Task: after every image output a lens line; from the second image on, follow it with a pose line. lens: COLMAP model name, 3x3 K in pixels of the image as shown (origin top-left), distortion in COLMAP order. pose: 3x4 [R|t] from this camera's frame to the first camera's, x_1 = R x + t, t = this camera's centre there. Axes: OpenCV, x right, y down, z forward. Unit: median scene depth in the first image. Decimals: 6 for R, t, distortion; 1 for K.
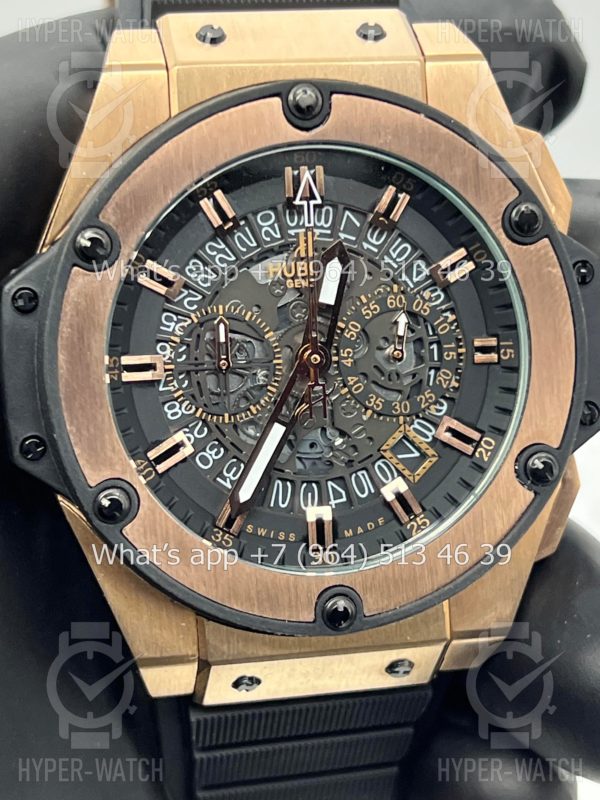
lens RADIAL K [[1843.8, 0, 294.6], [0, 1843.8, 400.8], [0, 0, 1]] dist [0.182418, 0.000000]
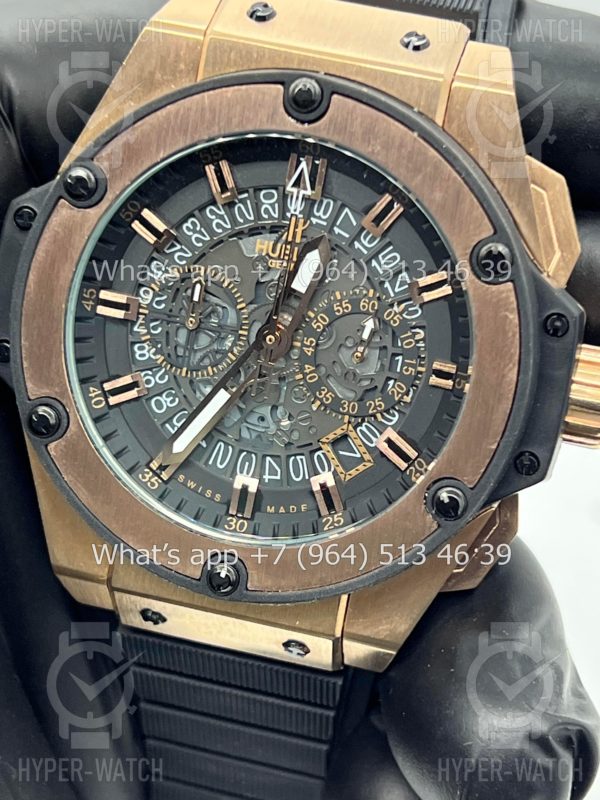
lens RADIAL K [[1843.8, 0, 305.0], [0, 1843.8, 398.2], [0, 0, 1]] dist [0.182418, 0.000000]
pose [[0.907932, 0.269278, -0.321169, 0.368439], [-0.250952, 0.963026, 0.098002, -0.096711], [0.335684, -0.008381, 0.941938, 0.026938]]
